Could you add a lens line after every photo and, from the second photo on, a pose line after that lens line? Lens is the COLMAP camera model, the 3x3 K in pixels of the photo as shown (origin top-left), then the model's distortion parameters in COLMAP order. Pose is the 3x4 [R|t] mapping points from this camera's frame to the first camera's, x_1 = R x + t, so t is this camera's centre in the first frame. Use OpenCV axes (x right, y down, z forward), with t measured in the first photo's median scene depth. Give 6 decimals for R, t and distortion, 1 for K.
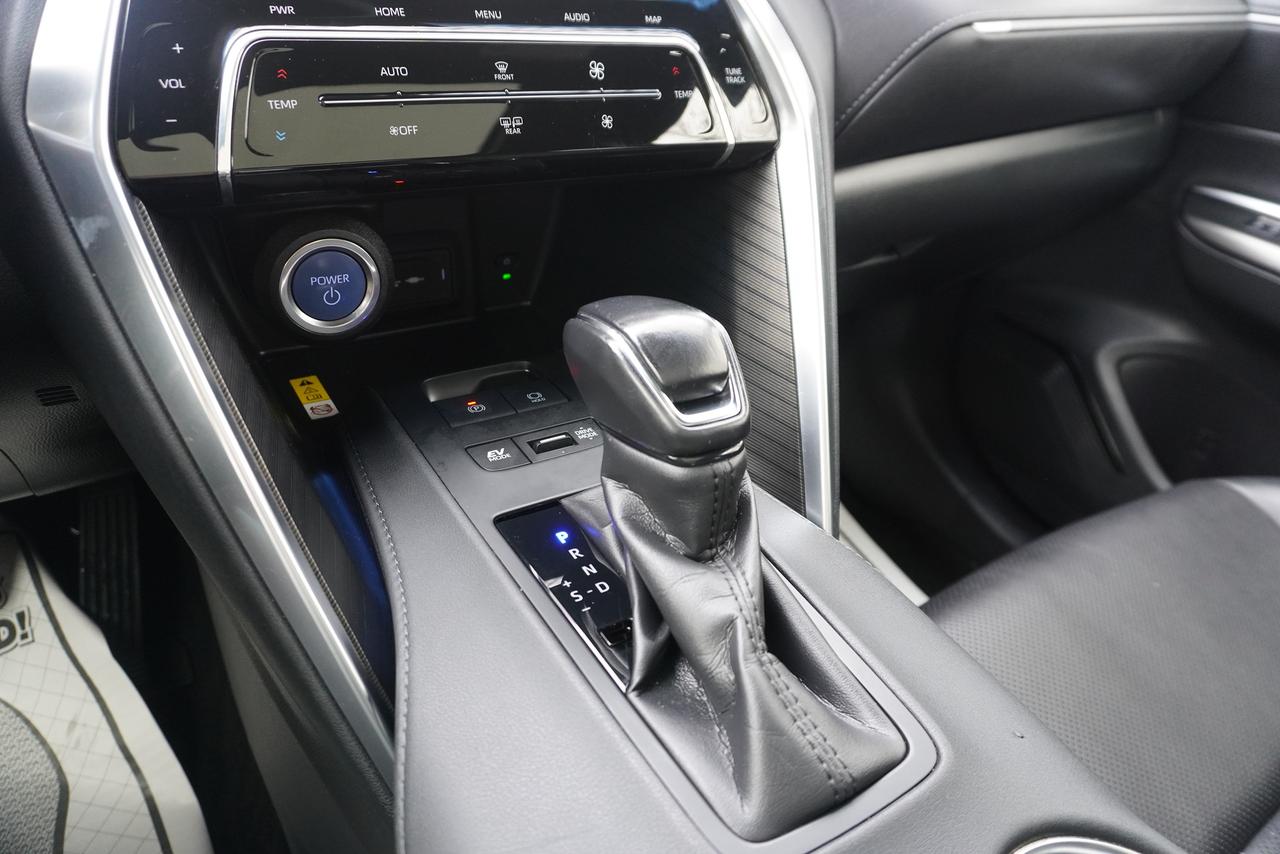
lens RADIAL K [[854.5, 0, 644.9], [0, 854.5, 410.8], [0, 0, 1]] dist [-0.047335, 0.020933]
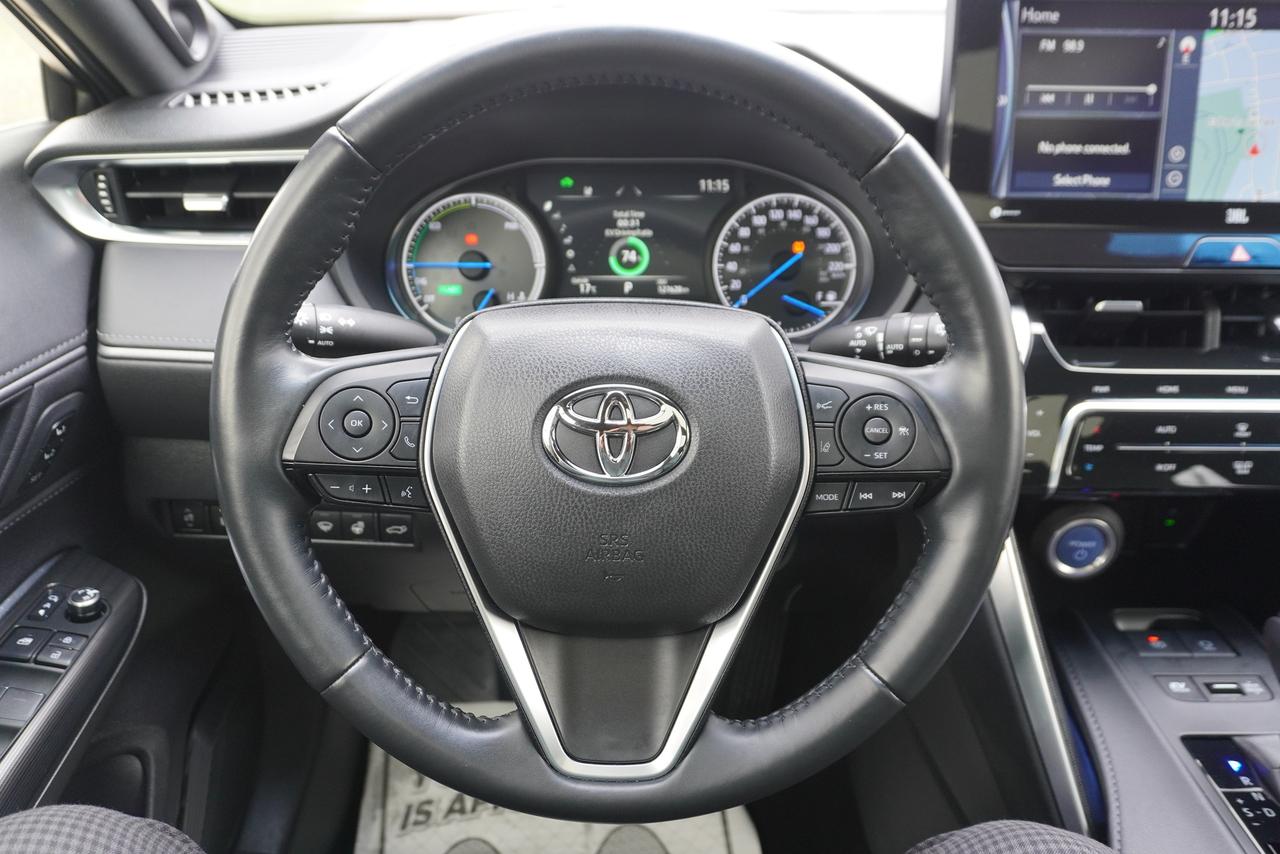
lens RADIAL K [[950.4, 0, 641.3], [0, 950.4, 414.2], [0, 0, 1]] dist [-0.010424, 0.001718]
pose [[0.843084, 0.150008, -0.516437, -0.191322], [-0.209548, 0.976042, -0.058579, -0.111812], [0.495277, 0.157605, 0.854319, -0.839428]]
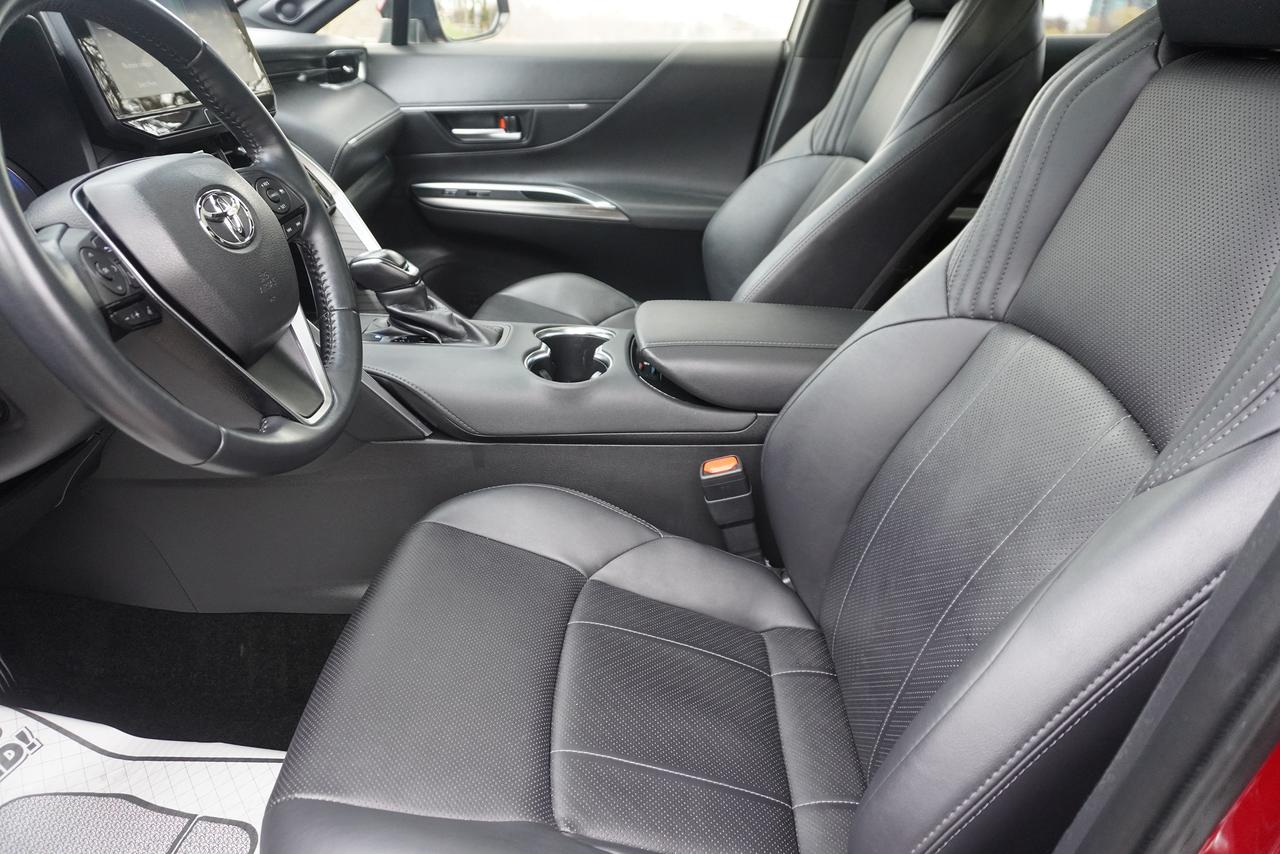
lens RADIAL K [[854.5, 0, 638.9], [0, 854.5, 425.7], [0, 0, 1]] dist [-0.047335, 0.020933]
pose [[0.540708, -0.440444, 0.716690, -1.745987], [0.462979, 0.867143, 0.183611, 0.276027], [-0.702343, 0.232532, 0.672787, -1.471158]]
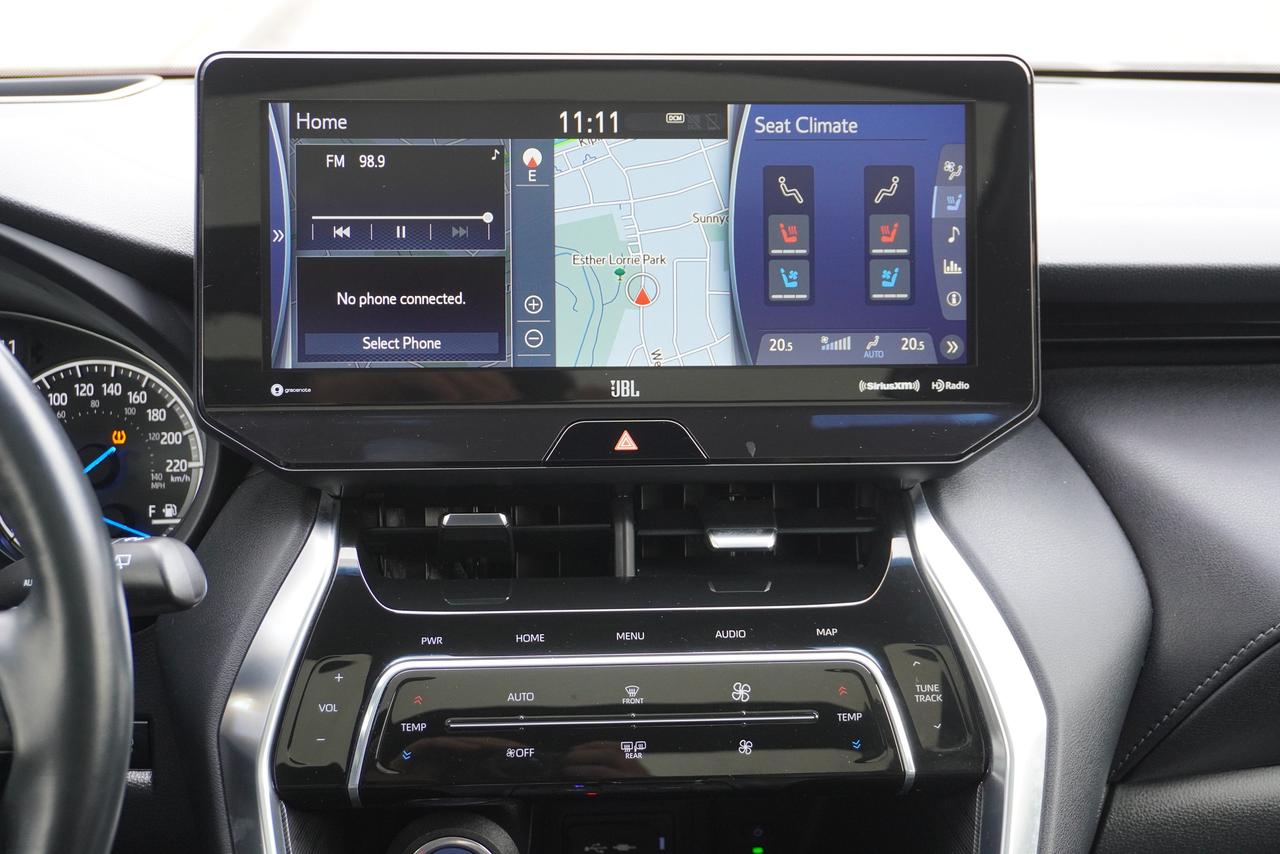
lens RADIAL K [[1829.8, 0, 643.0], [0, 1829.8, 432.0], [0, 0, 1]] dist [0.004271, 0.000000]
pose [[0.875501, 0.051167, -0.480499, 0.811408], [-0.179205, 0.957849, -0.224525, -0.204486], [0.448757, 0.282680, 0.847767, -0.852024]]
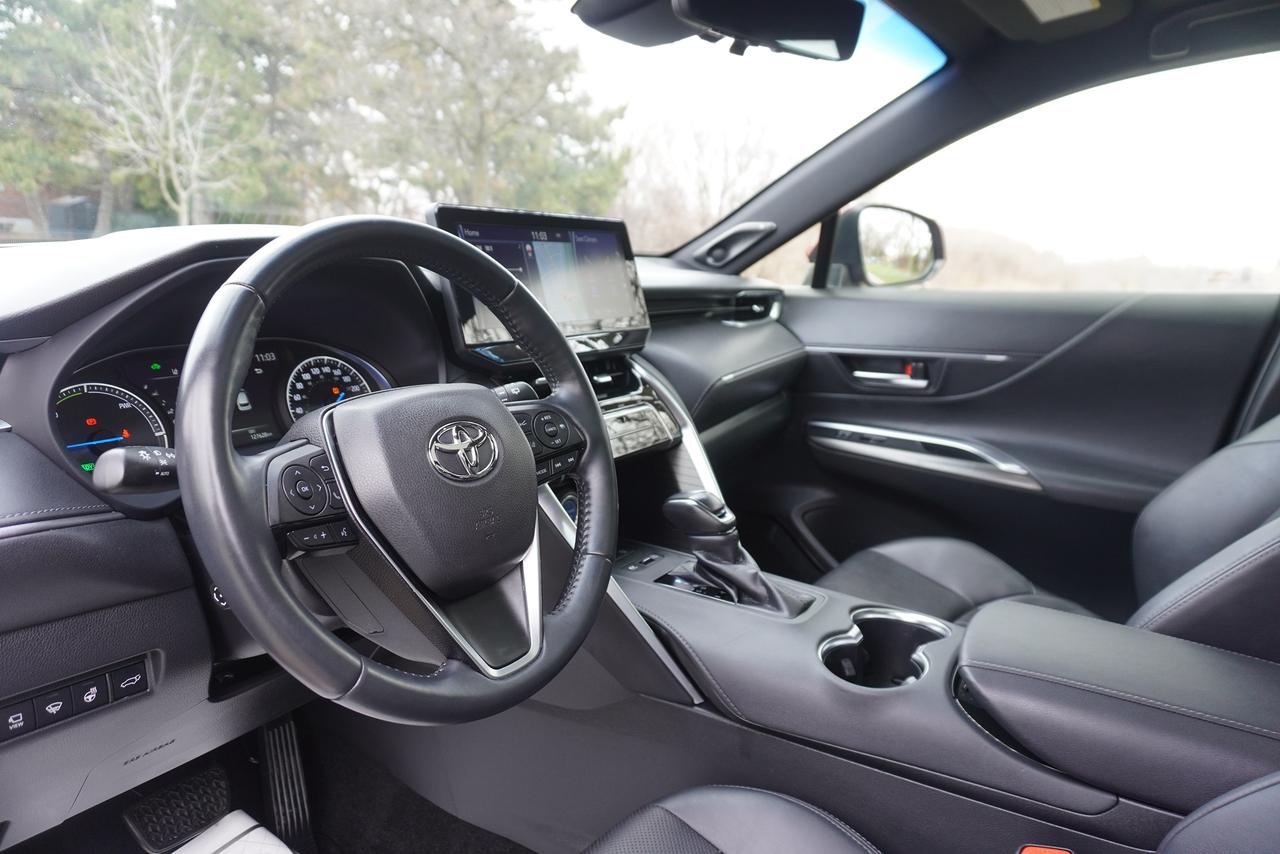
lens RADIAL K [[854.5, 0, 640.3], [0, 854.5, 427.4], [0, 0, 1]] dist [-0.047335, 0.020933]
pose [[0.902944, -0.163508, 0.397438, -1.153865], [0.279008, 0.926432, -0.252743, 0.329577], [-0.326873, 0.339101, 0.882136, -1.482113]]
